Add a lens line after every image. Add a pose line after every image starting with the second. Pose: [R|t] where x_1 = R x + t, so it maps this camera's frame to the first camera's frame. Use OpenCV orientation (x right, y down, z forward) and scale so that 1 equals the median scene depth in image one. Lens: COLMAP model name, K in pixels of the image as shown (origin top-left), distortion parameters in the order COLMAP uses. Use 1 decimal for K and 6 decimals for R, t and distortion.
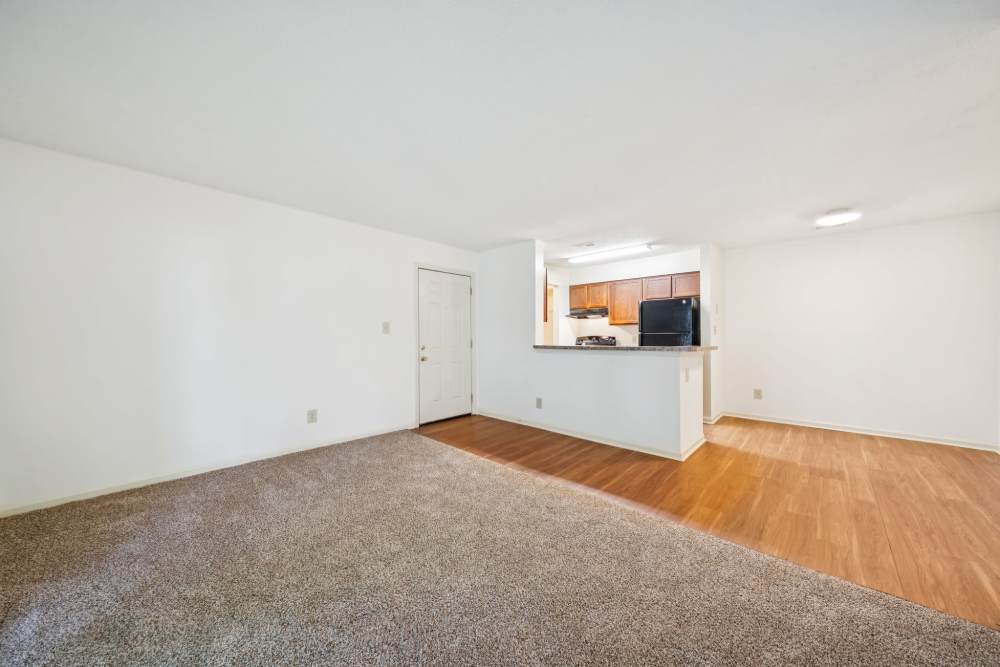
lens RADIAL K [[342.0, 0, 500.0], [0, 342.0, 333.5], [0, 0, 1]] dist [0.000029, -0.000009]
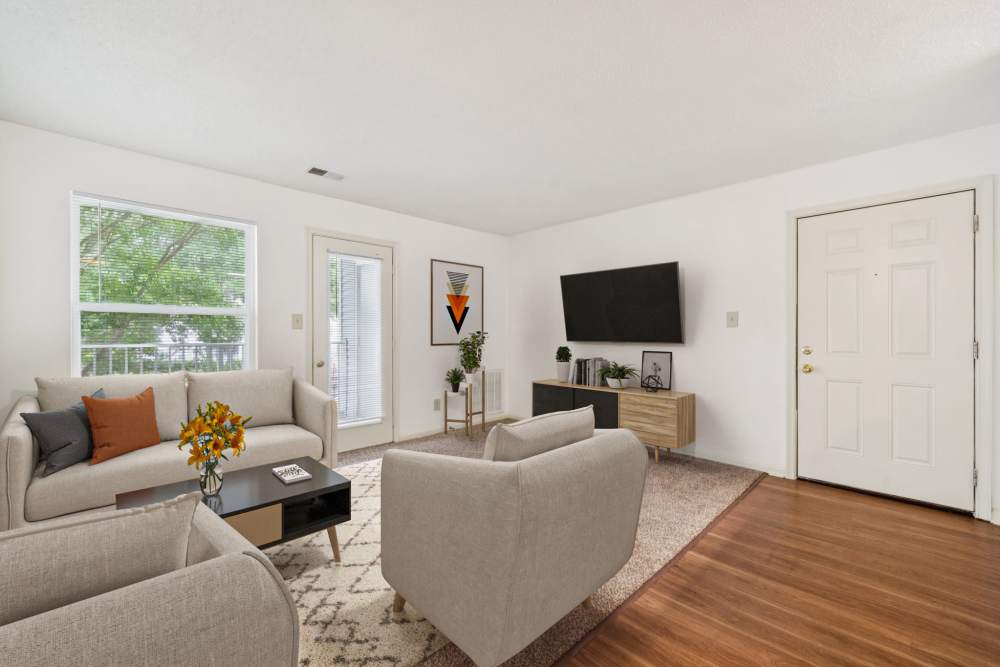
lens RADIAL K [[412.0, 0, 500.0], [0, 412.0, 333.5], [0, 0, 1]] dist [-0.000634, 0.000200]
pose [[-0.029227, 0.006543, -0.999551, 0.539440], [0.004826, 0.999968, 0.006404, 0.004711], [0.999561, -0.004637, -0.029258, 0.521554]]
